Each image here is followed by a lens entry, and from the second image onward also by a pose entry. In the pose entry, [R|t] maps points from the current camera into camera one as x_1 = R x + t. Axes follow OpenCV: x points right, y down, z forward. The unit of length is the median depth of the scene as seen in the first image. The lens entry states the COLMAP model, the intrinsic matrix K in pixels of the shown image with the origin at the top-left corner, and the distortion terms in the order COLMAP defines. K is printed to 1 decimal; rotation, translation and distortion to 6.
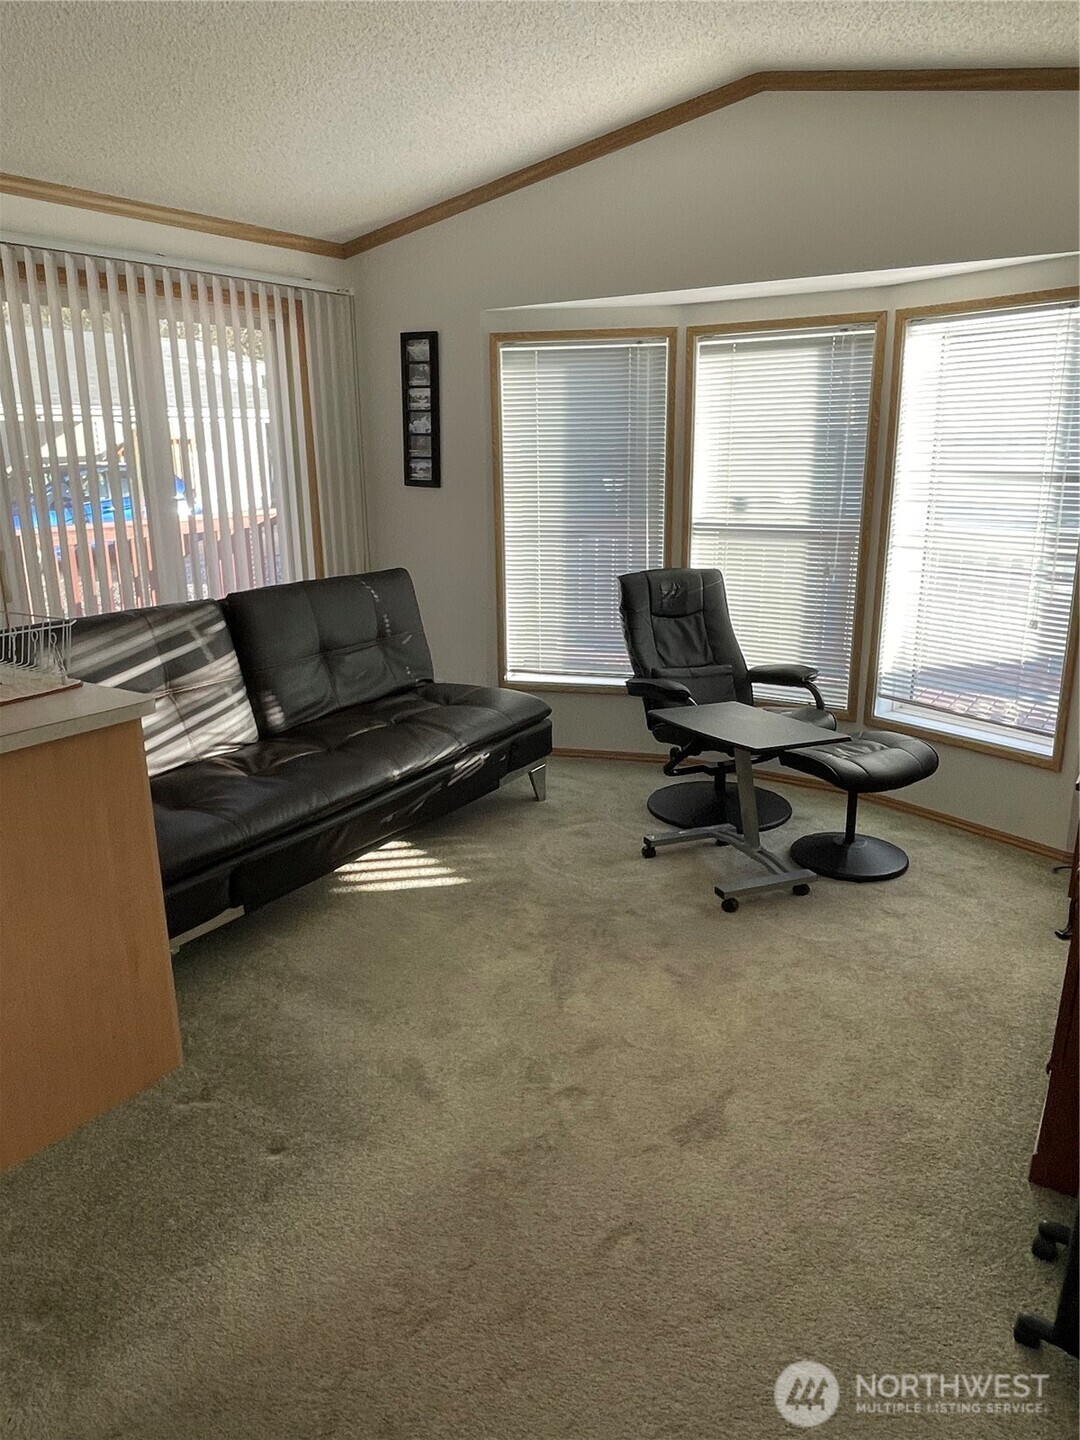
lens RADIAL K [[1006.8, 0, 537.6], [0, 1006.8, 733.0], [0, 0, 1]] dist [0.006873, -0.027515]
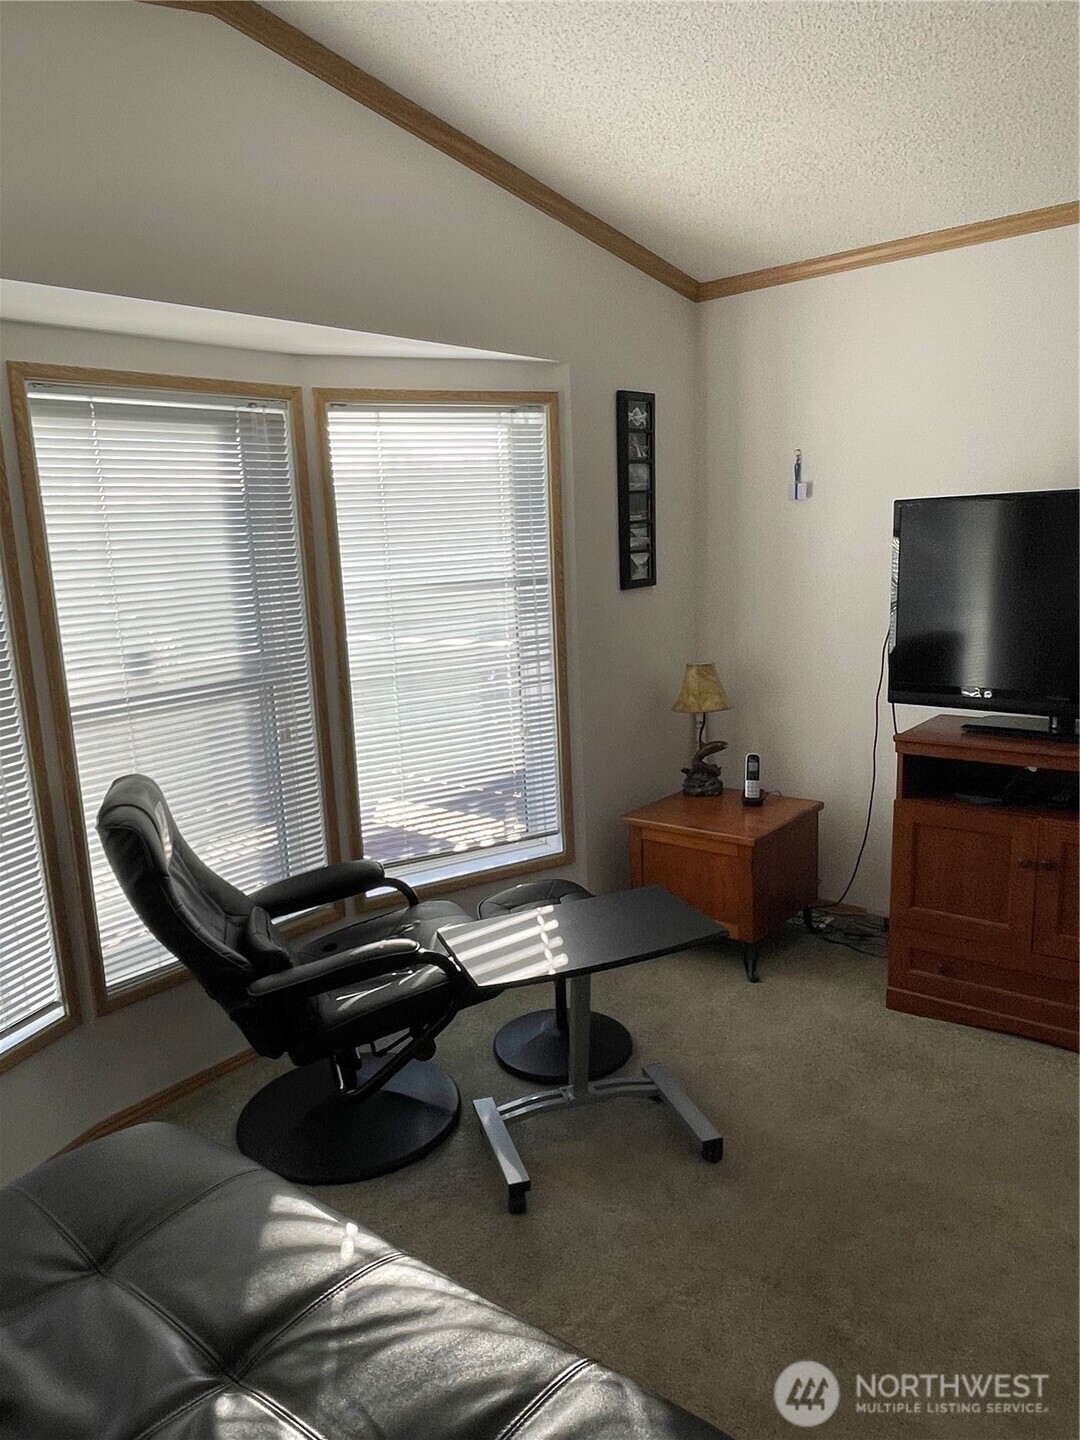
lens RADIAL K [[1005.4, 0, 512.9], [0, 1005.4, 734.1], [0, 0, 1]] dist [0.016573, -0.044957]
pose [[0.137958, -0.190289, 0.971987, -0.411022], [0.312275, 0.939673, 0.139640, -0.222766], [-0.939921, 0.284263, 0.189058, 0.758084]]
